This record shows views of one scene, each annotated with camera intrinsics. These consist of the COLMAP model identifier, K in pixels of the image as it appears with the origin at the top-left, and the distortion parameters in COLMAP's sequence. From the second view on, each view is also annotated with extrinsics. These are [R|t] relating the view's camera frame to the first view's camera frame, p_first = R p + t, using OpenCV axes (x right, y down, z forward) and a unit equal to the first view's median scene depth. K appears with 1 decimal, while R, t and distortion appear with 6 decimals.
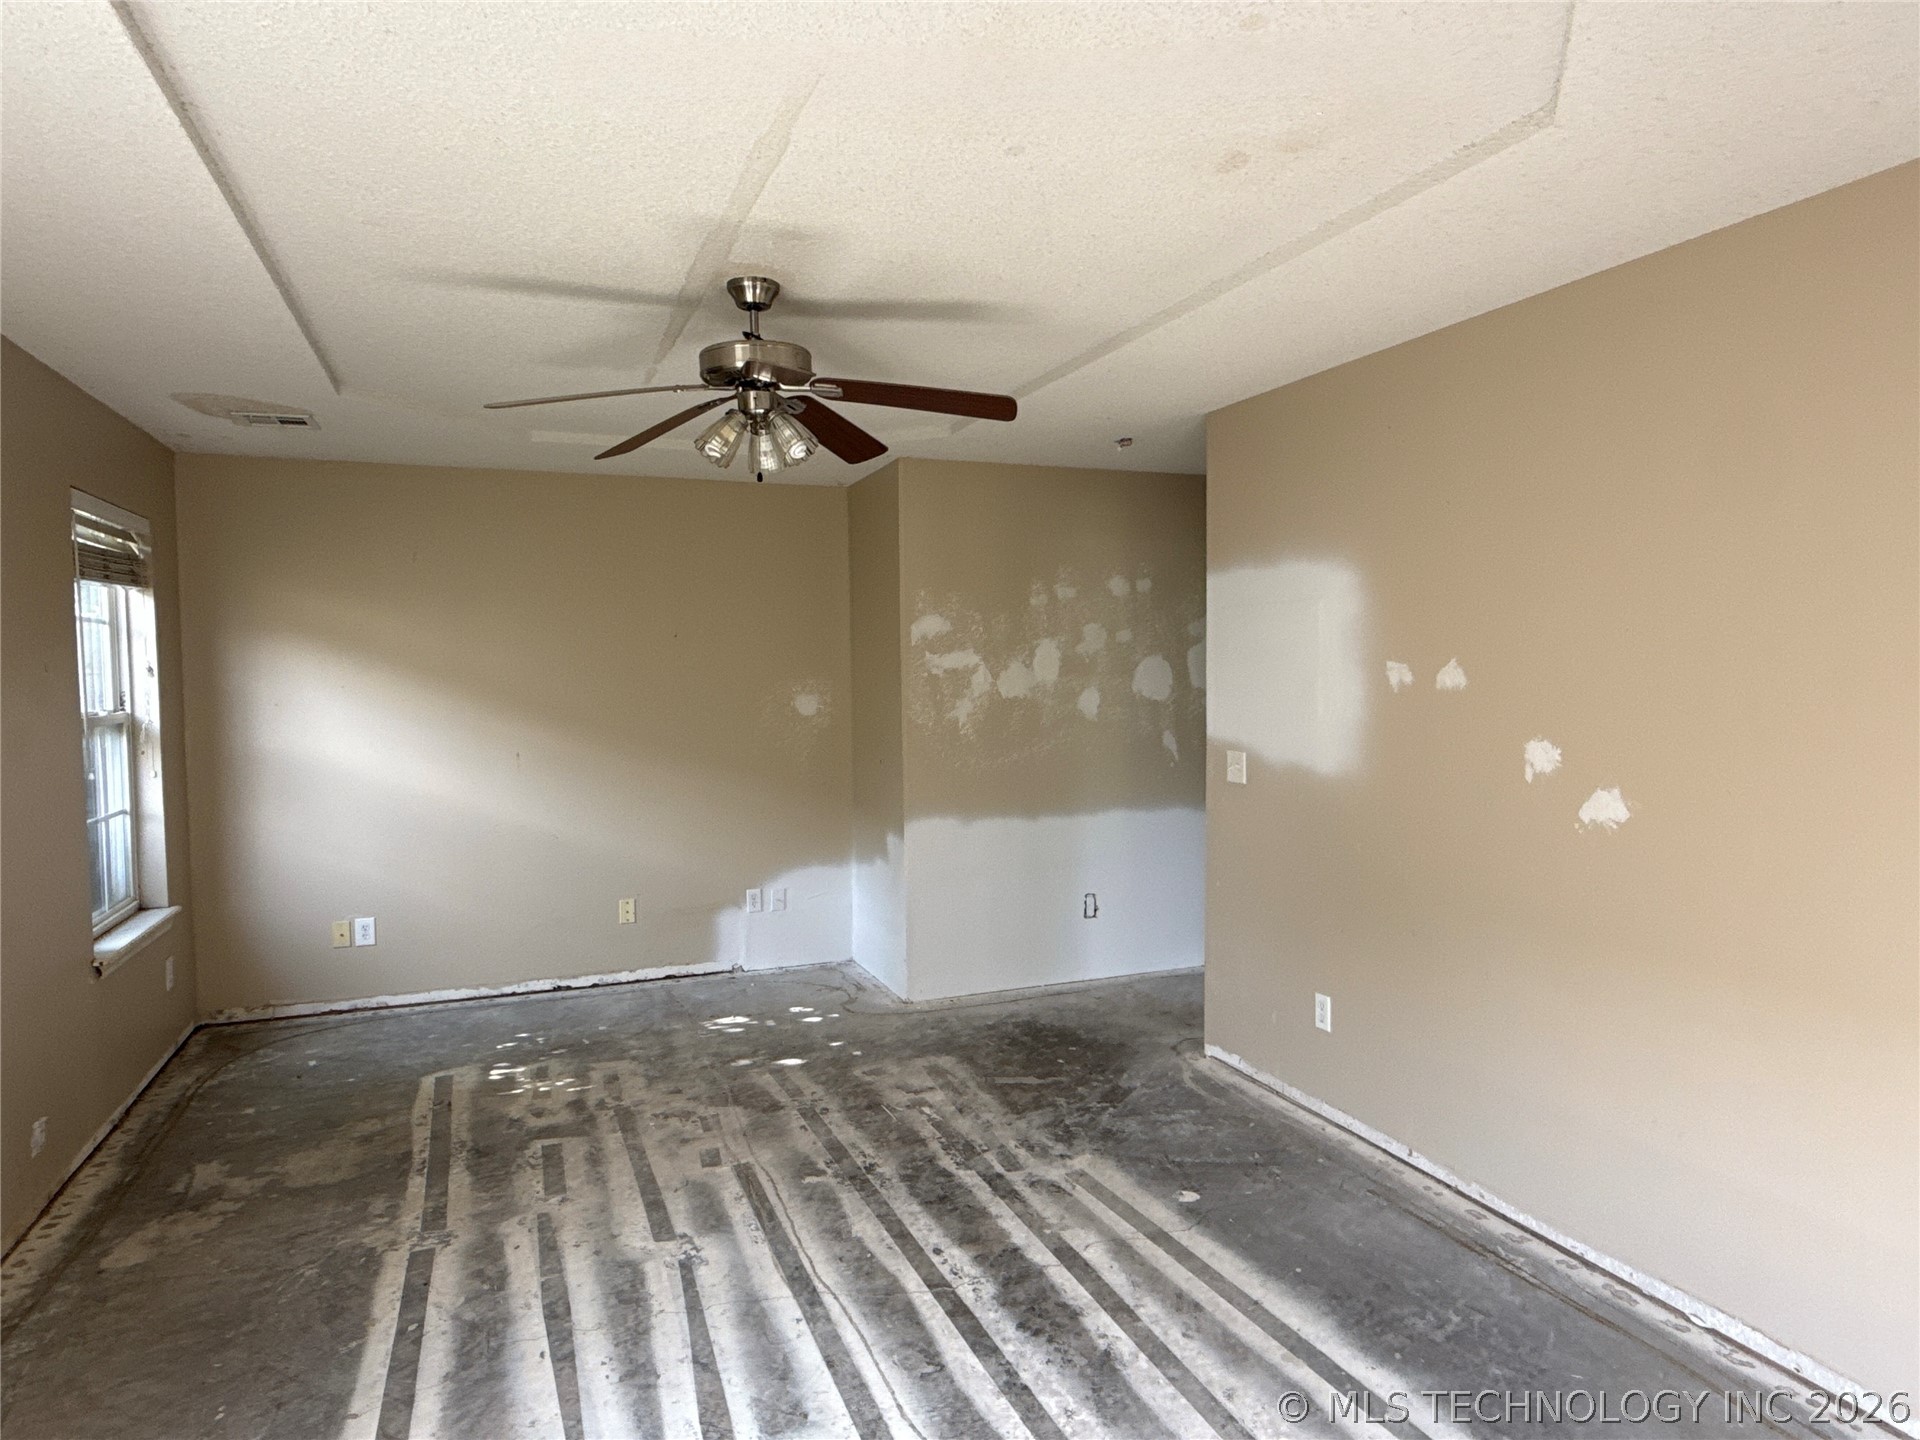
lens RADIAL K [[1154.7, 0, 961.9], [0, 1154.7, 727.2], [0, 0, 1]] dist [-0.004199, 0.001617]
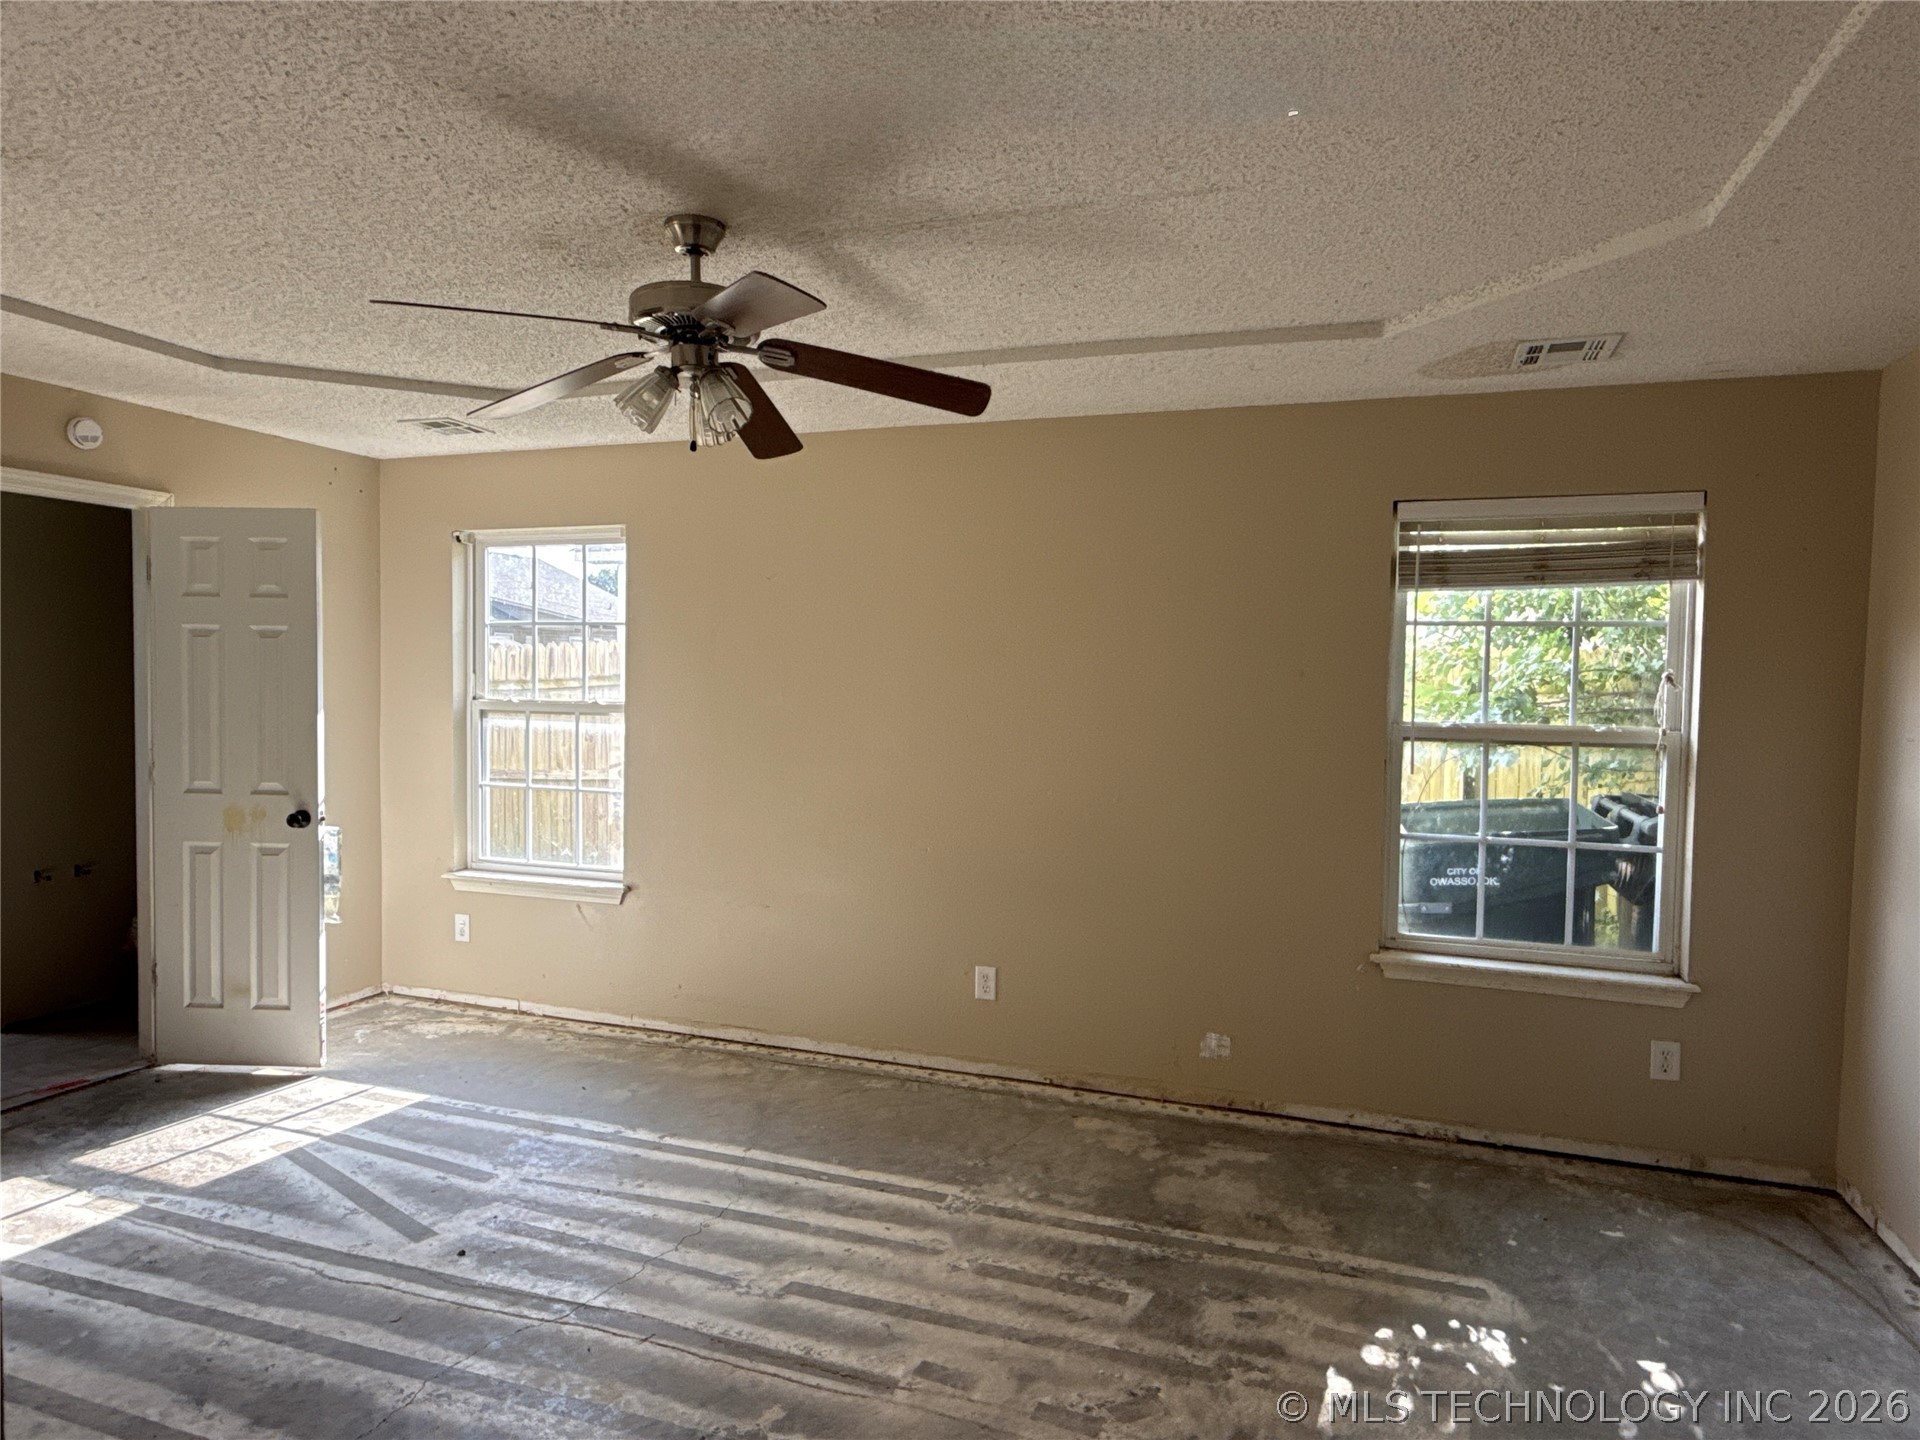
lens RADIAL K [[1154.7, 0, 961.9], [0, 1154.7, 727.2], [0, 0, 1]] dist [-0.004199, 0.001617]
pose [[-0.654895, 0.027491, -0.755220, 0.302159], [-0.051409, 0.995403, 0.080814, -0.075057], [0.753969, 0.091750, -0.650471, 1.487012]]
